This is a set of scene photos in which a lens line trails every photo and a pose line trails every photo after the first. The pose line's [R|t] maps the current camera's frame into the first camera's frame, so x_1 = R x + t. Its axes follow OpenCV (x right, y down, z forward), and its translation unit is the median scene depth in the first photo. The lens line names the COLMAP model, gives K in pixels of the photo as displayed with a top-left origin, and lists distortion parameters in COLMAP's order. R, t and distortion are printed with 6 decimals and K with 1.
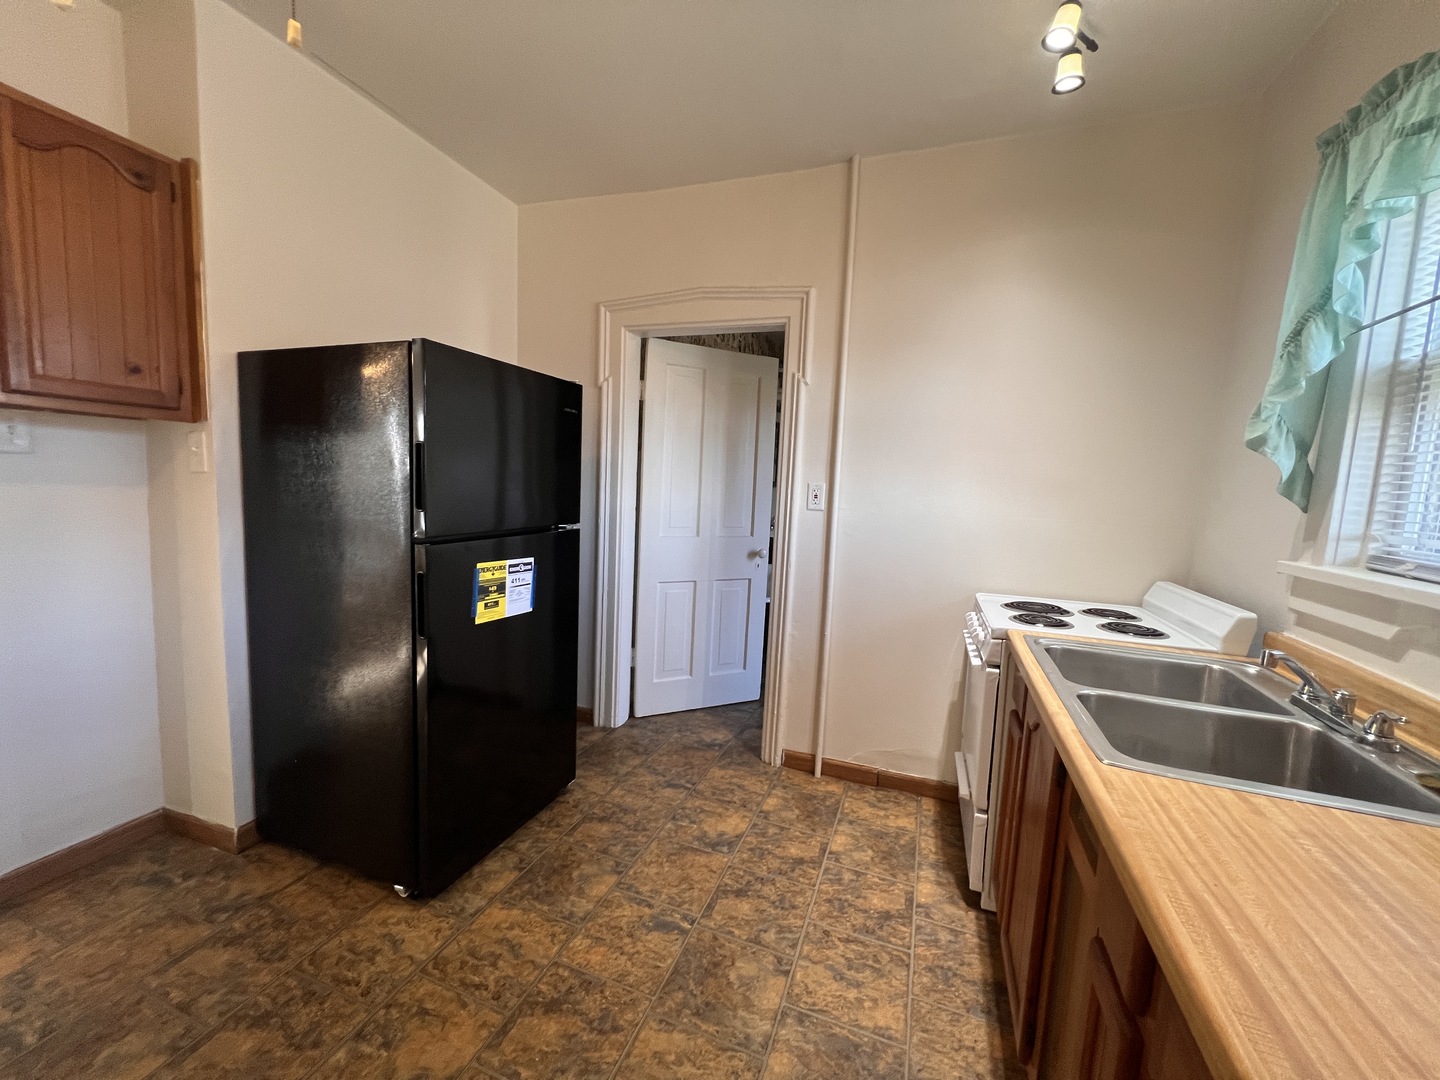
lens RADIAL K [[580.7, 0, 720.9], [0, 580.7, 539.8], [0, 0, 1]] dist [-0.001245, -0.000626]
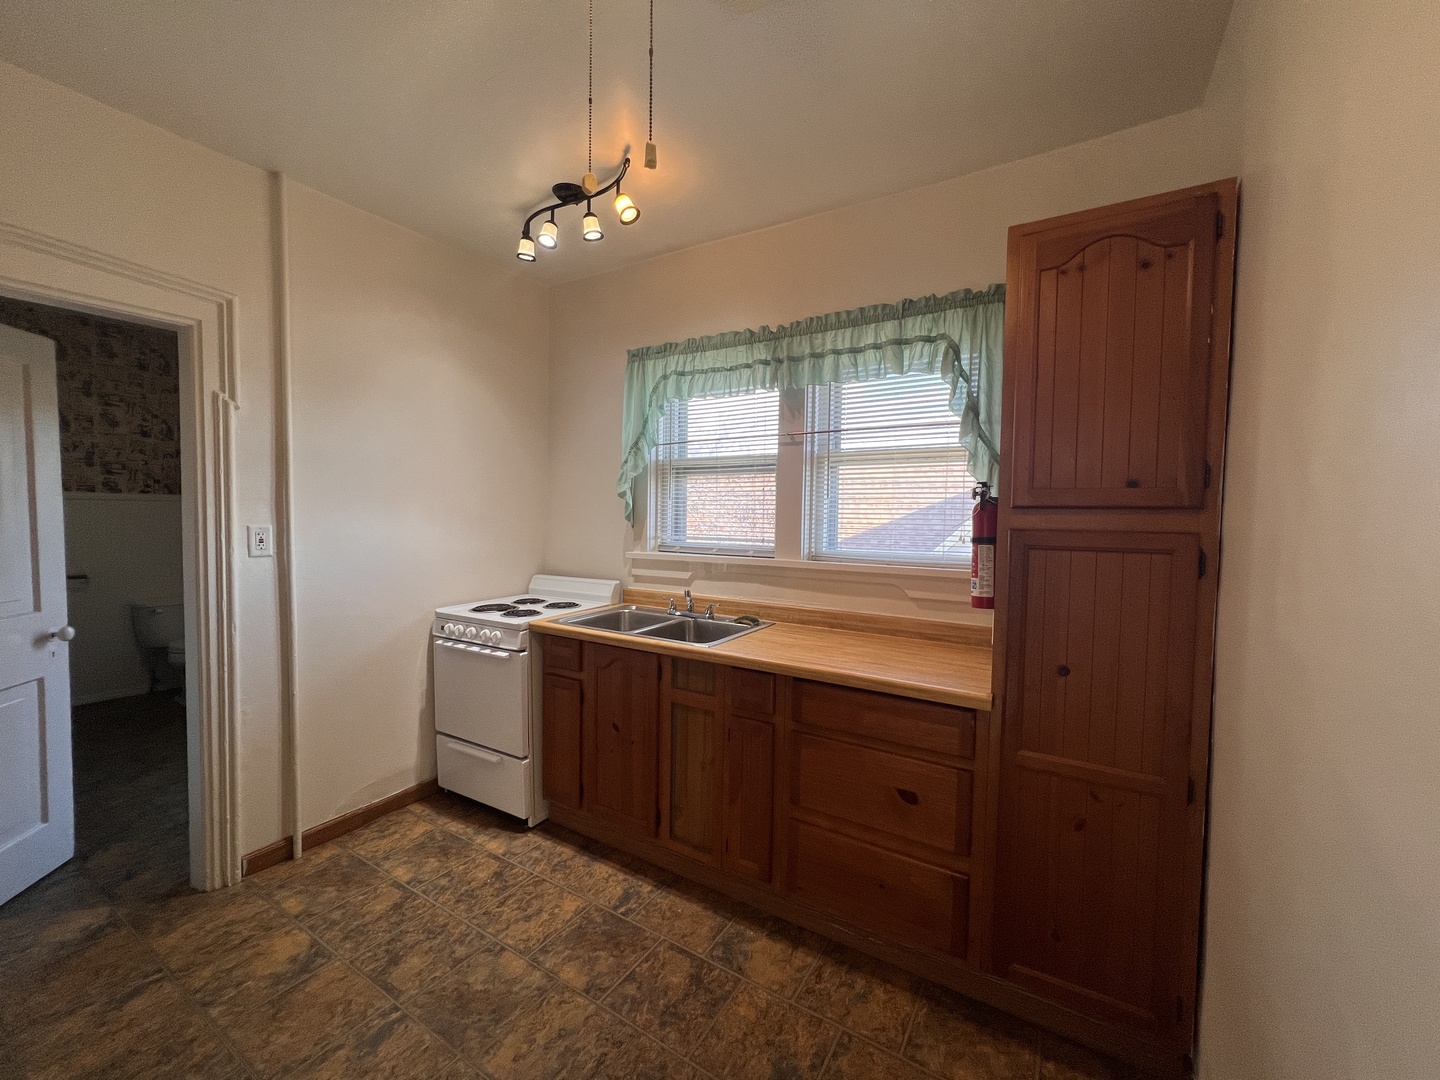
lens RADIAL K [[580.7, 0, 714.6], [0, 580.7, 541.1], [0, 0, 1]] dist [-0.001245, -0.000626]
pose [[0.195905, -0.092146, 0.976284, -0.758149], [0.103289, 0.991976, 0.072901, -0.094772], [-0.975168, 0.086557, 0.203850, 0.240515]]
